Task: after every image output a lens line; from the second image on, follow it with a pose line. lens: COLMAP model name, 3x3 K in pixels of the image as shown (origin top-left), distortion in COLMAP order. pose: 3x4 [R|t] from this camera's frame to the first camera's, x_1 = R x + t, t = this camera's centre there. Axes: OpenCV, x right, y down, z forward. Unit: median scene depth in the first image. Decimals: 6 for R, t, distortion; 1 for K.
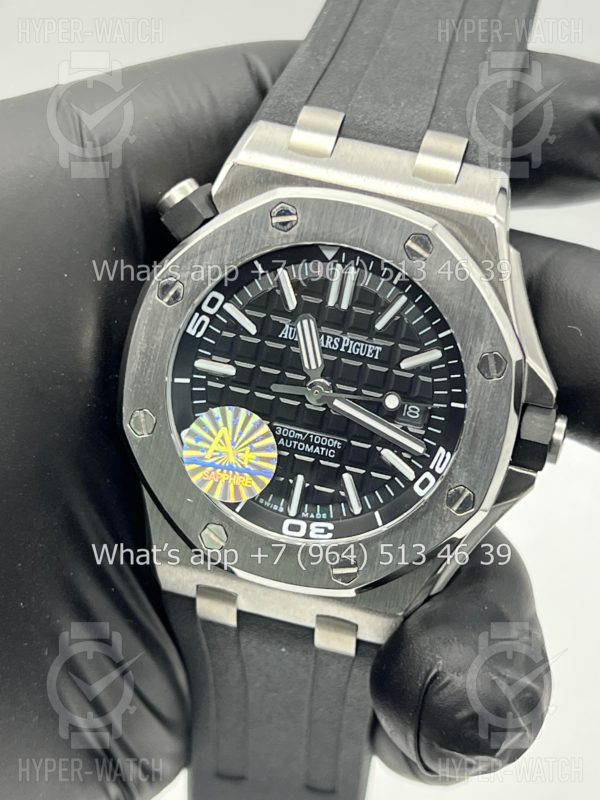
lens RADIAL K [[1881.3, 0, 293.3], [0, 1881.3, 399.4], [0, 0, 1]] dist [0.208914, 0.000000]
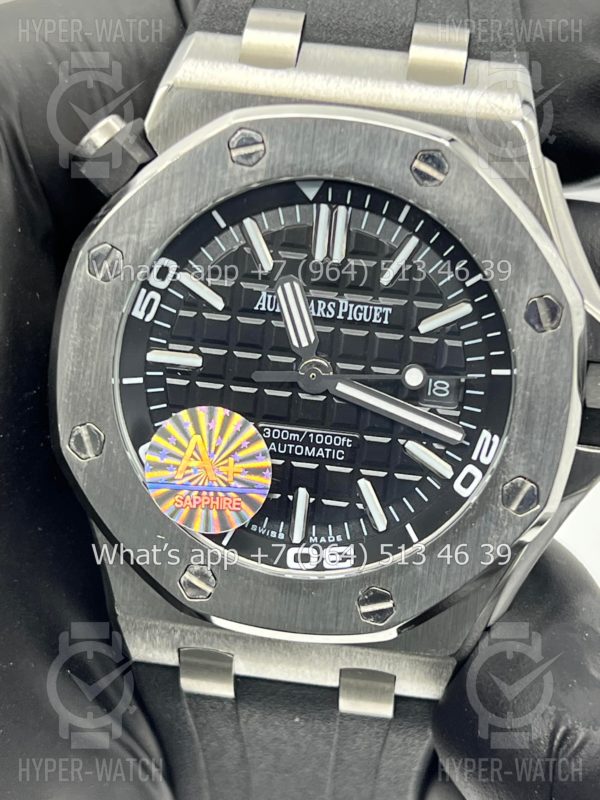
lens RADIAL K [[1881.3, 0, 298.8], [0, 1881.3, 402.7], [0, 0, 1]] dist [0.208914, 0.000000]
pose [[0.992190, -0.107992, 0.062423, -0.041323], [0.109313, 0.993842, -0.018134, 0.019809], [-0.060081, 0.024816, 0.997885, 0.244766]]
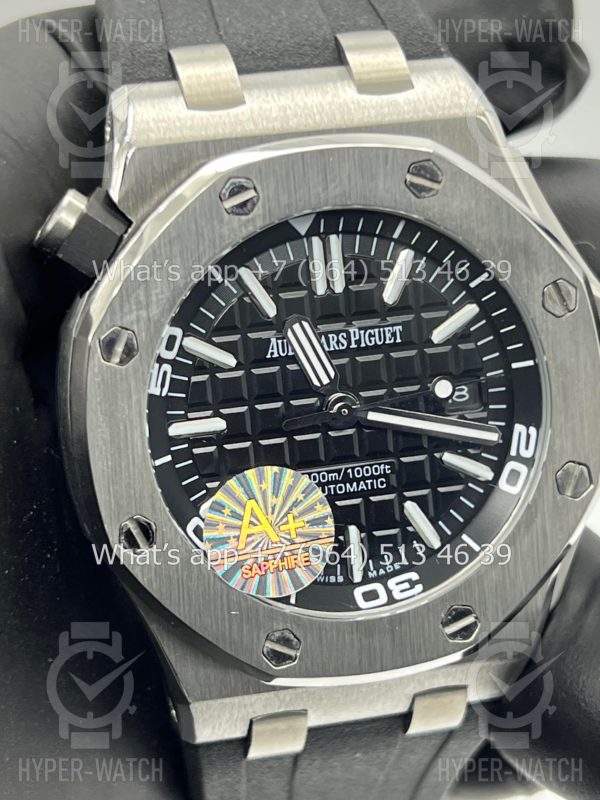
lens RADIAL K [[1881.3, 0, 299.3], [0, 1881.3, 400.7], [0, 0, 1]] dist [0.208914, 0.000000]
pose [[0.887730, -0.334184, 0.316633, -0.232992], [0.329916, 0.941506, 0.068720, -0.063733], [-0.321077, 0.043457, 0.946055, 0.308234]]
